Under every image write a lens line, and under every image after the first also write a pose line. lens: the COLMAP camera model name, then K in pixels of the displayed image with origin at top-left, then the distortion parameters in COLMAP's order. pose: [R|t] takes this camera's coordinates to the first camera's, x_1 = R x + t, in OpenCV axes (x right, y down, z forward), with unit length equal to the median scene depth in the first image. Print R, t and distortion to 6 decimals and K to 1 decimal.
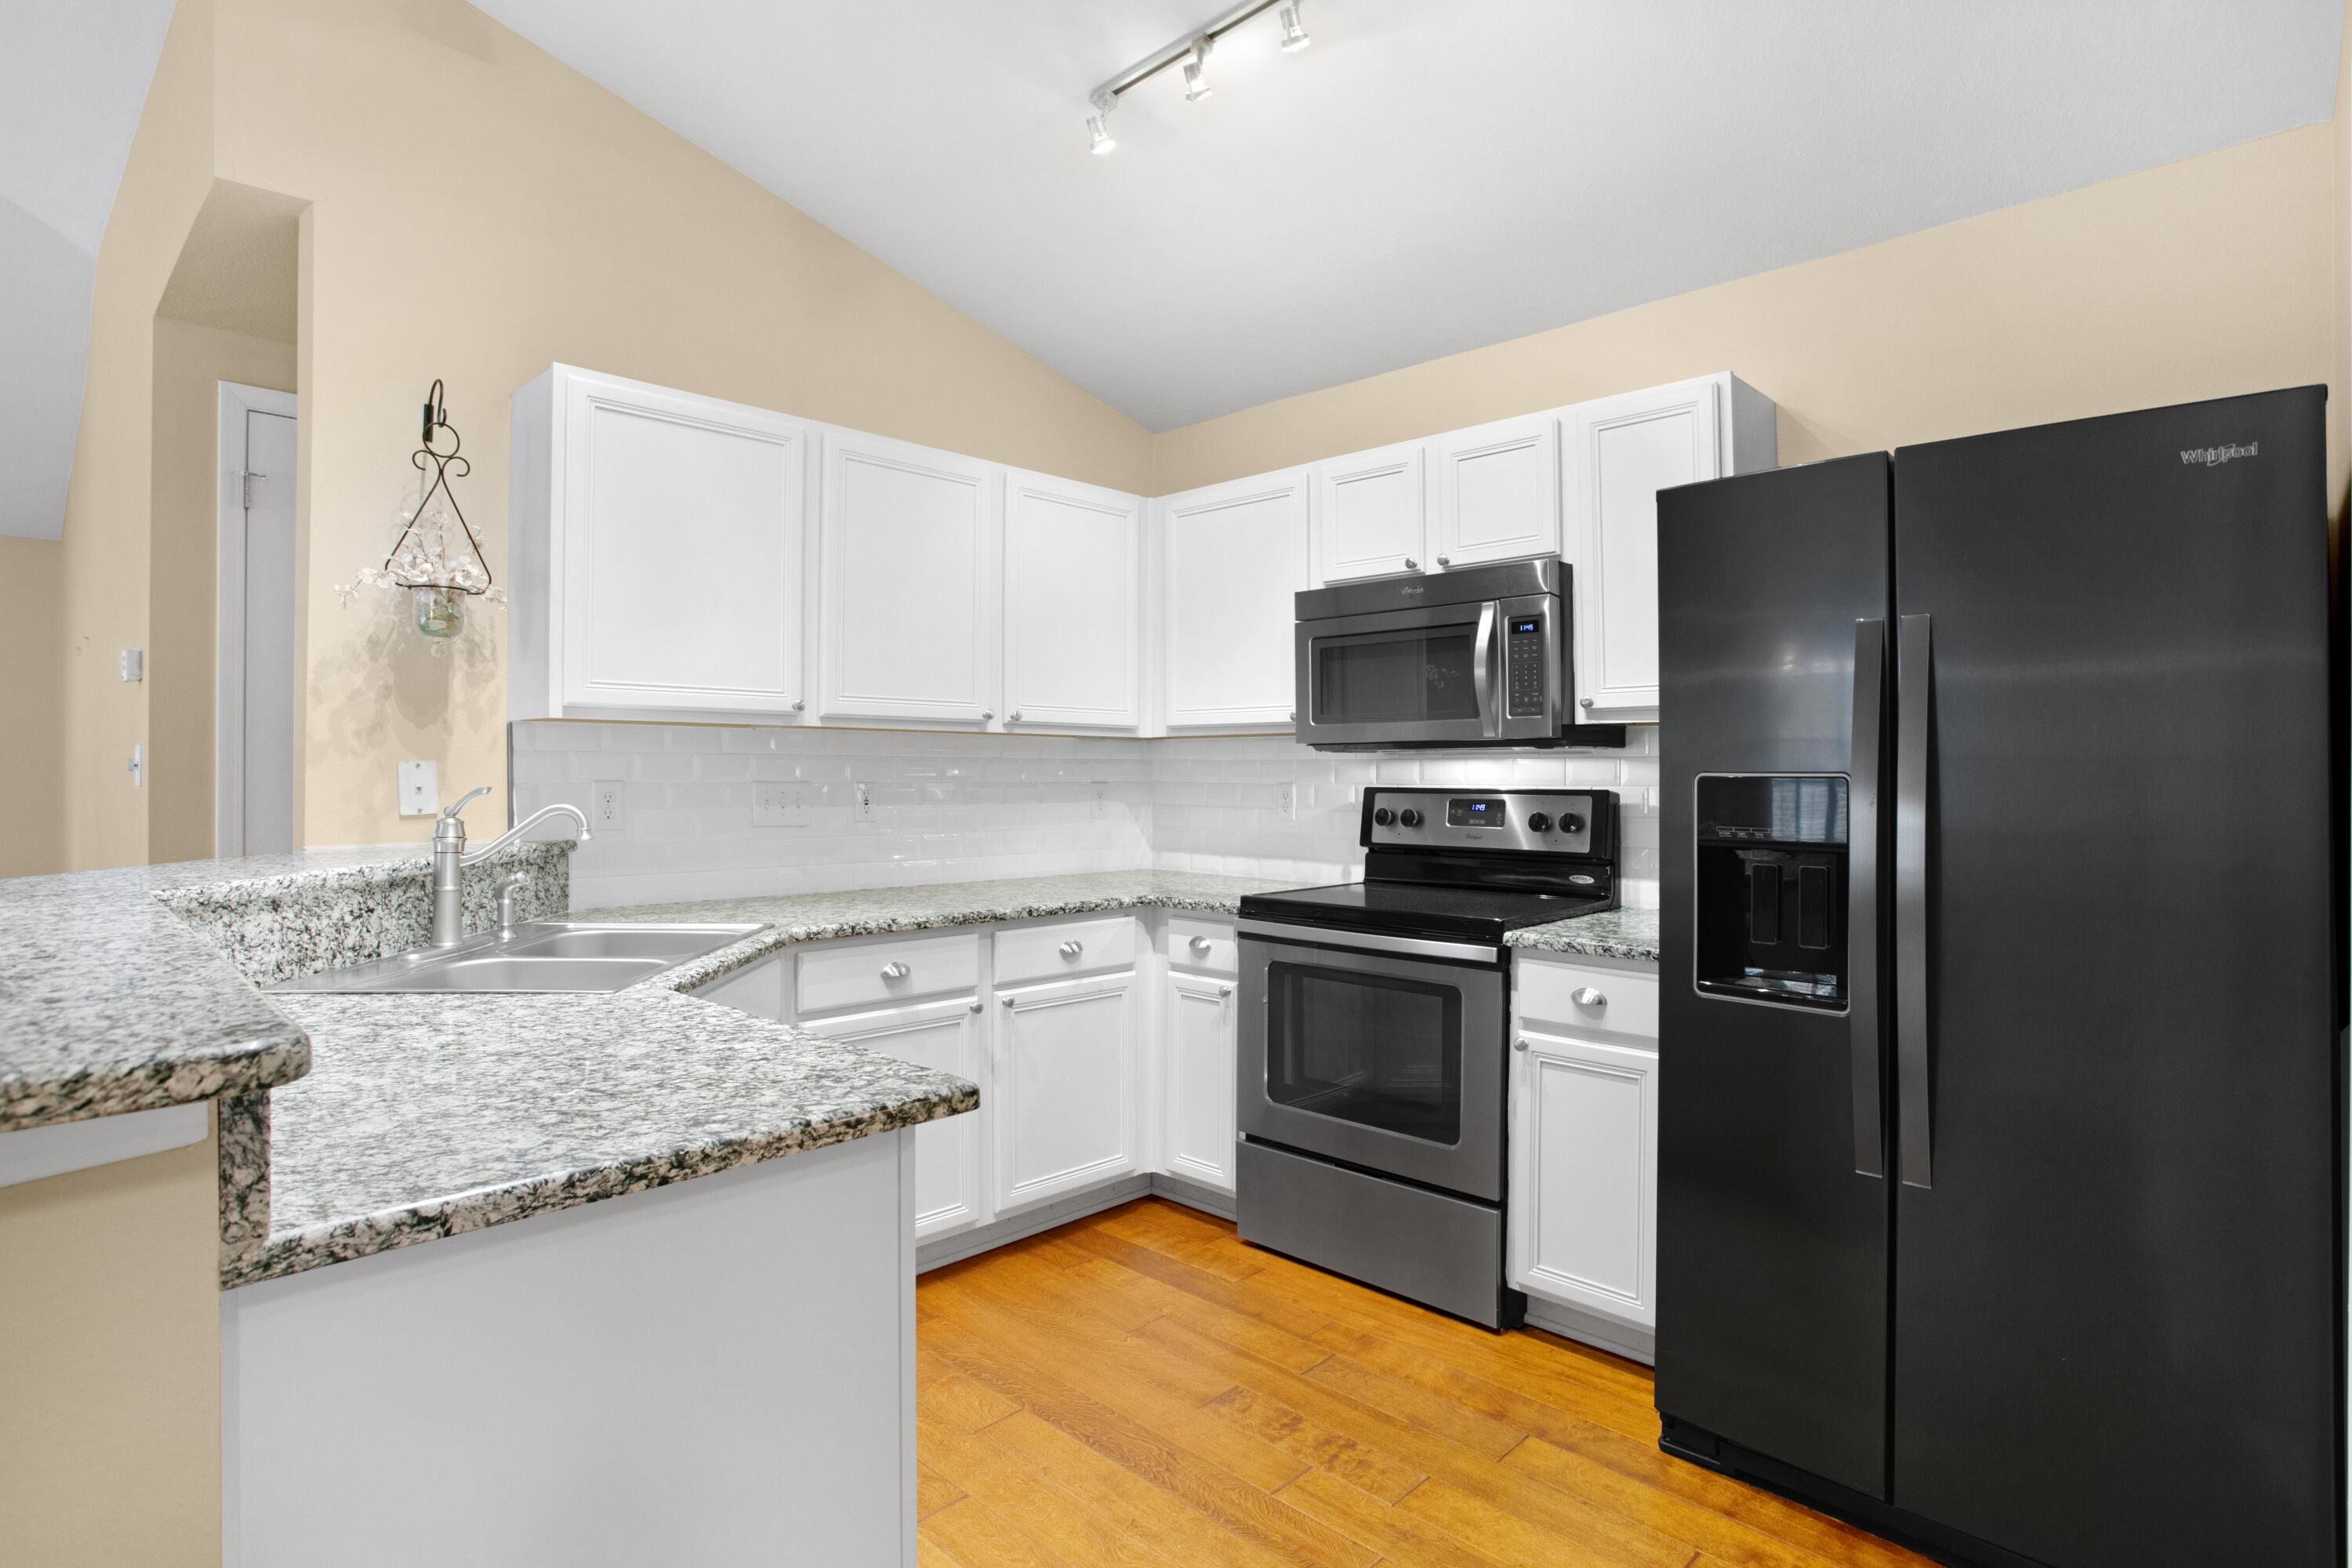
lens RADIAL K [[1219.9, 0, 1164.9], [0, 1219.9, 776.8], [0, 0, 1]] dist [-0.048389, 0.016008]
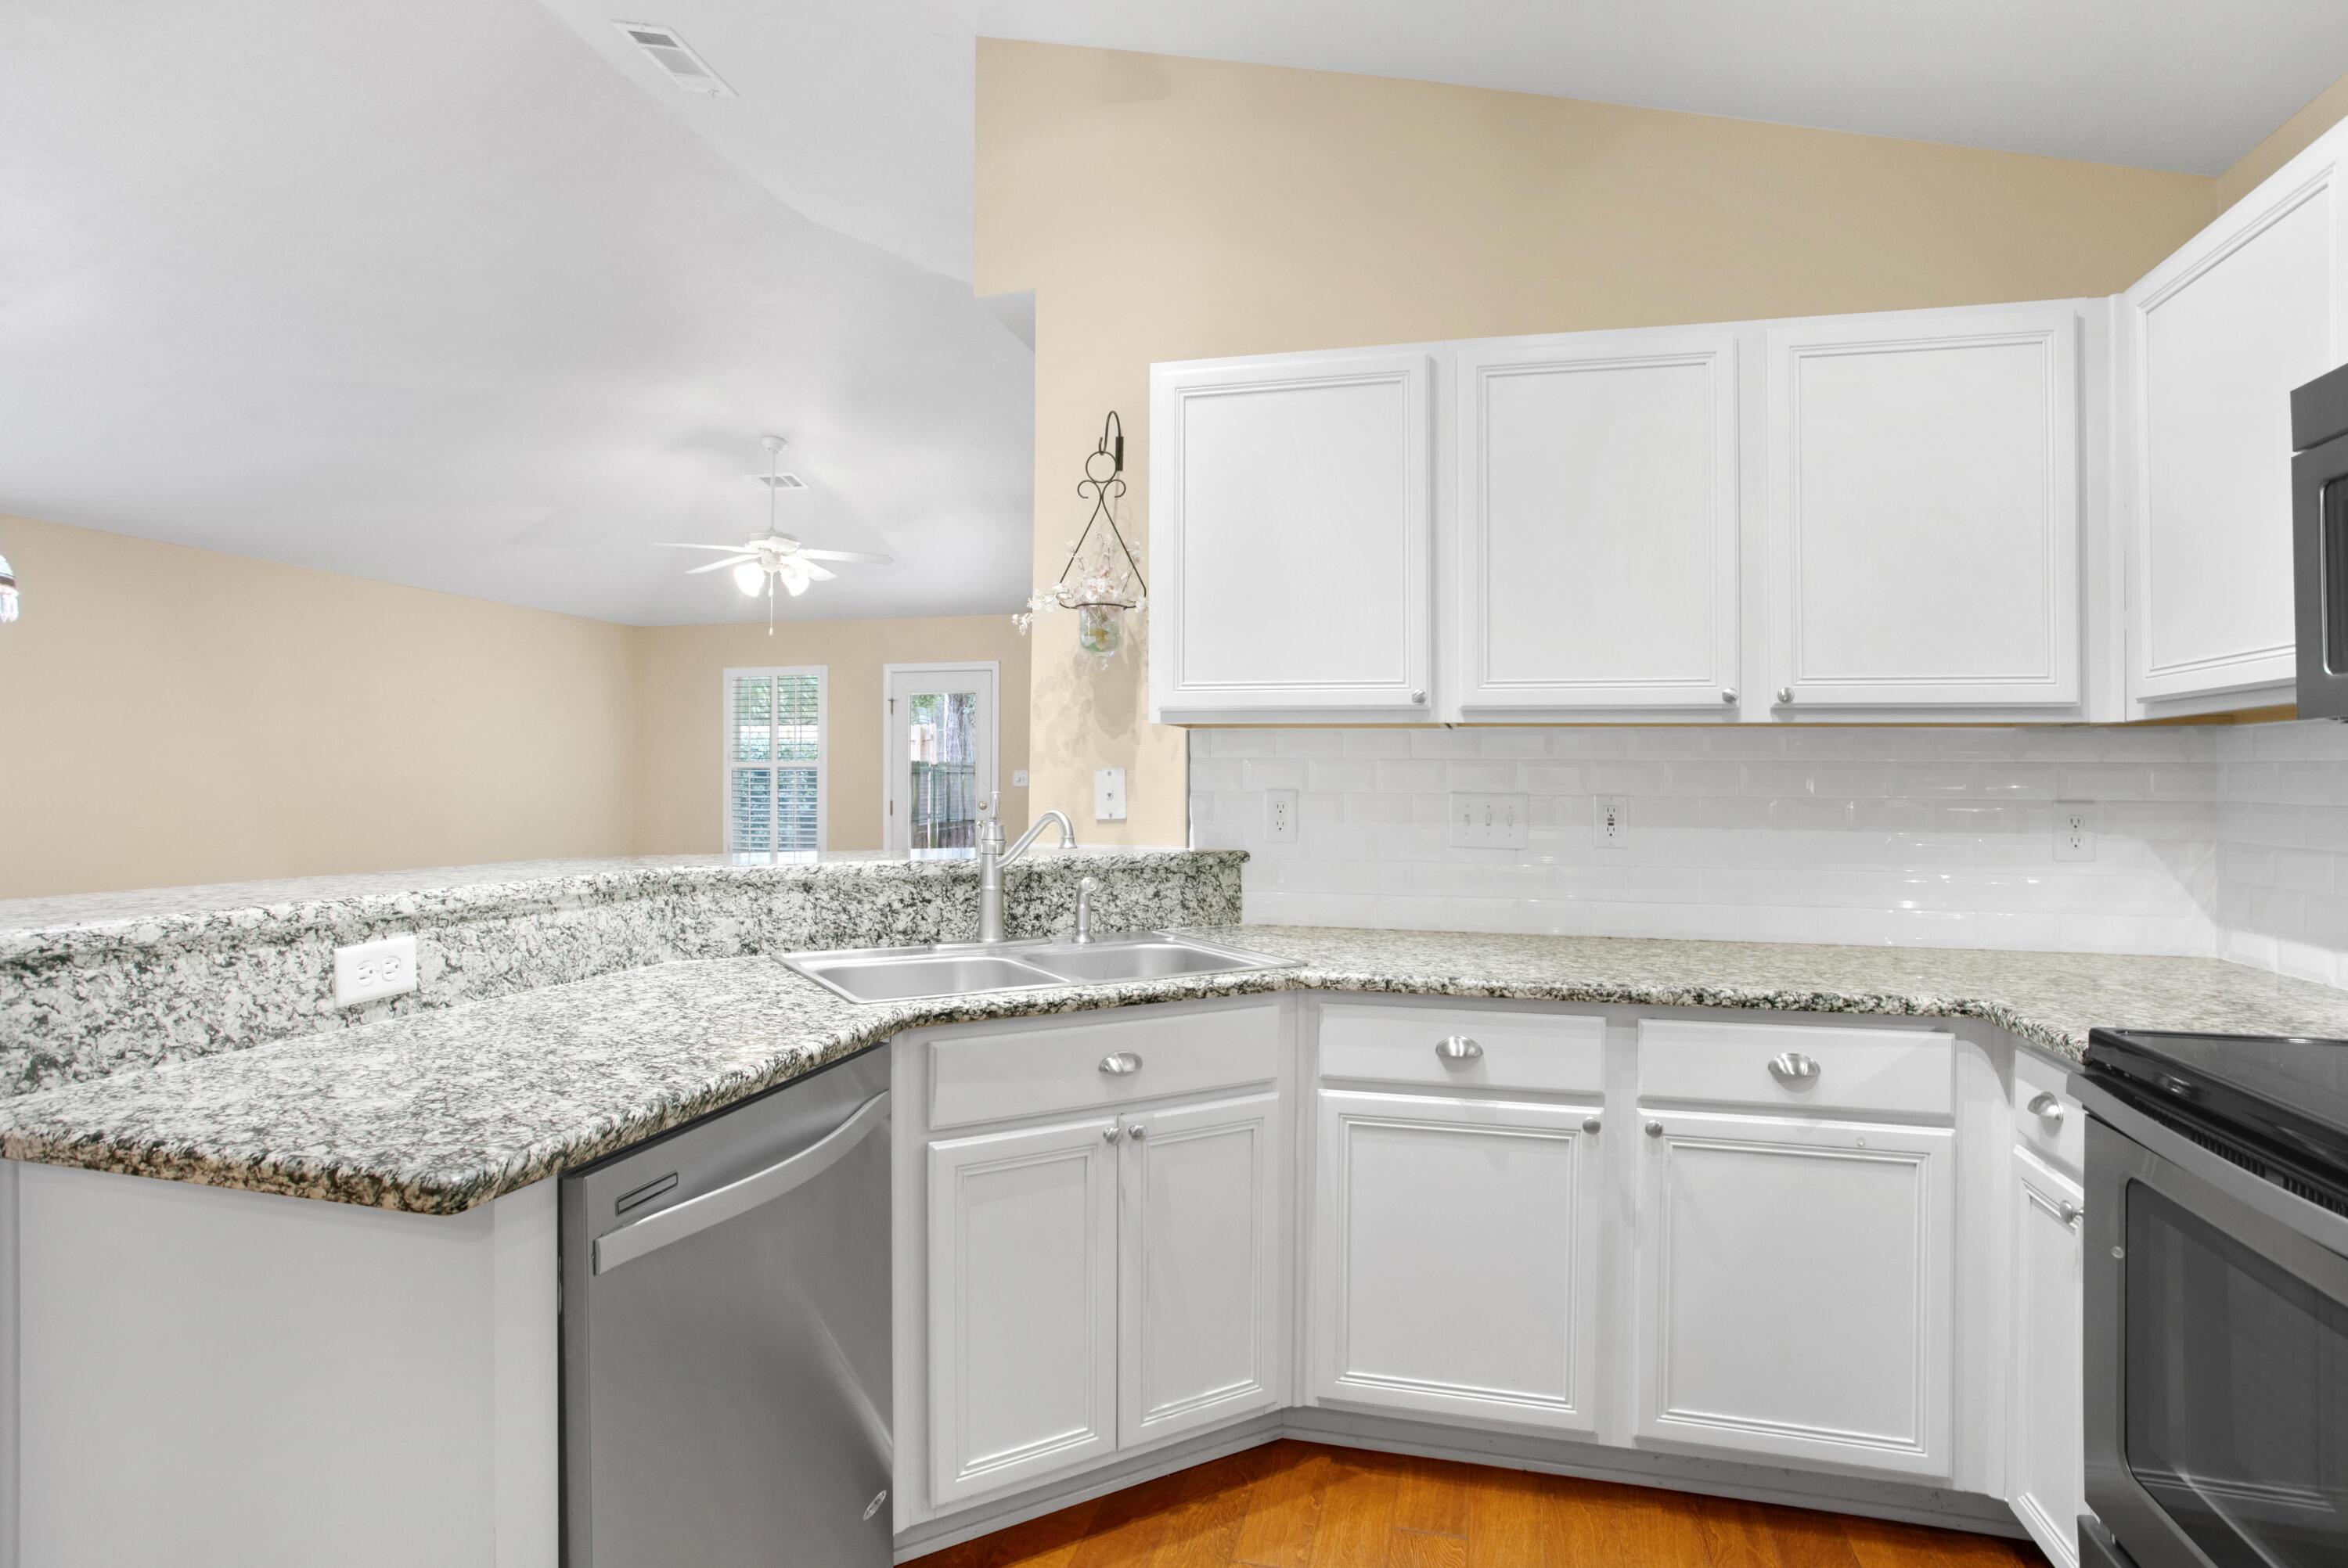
lens RADIAL K [[1217.6, 0, 1172.2], [0, 1217.6, 778.3], [0, 0, 1]] dist [-0.048389, 0.016008]
pose [[0.496466, -0.001854, -0.868054, 0.325798], [-0.009053, 0.999932, -0.007313, 0.002318], [0.868009, 0.011489, 0.496415, 0.469961]]
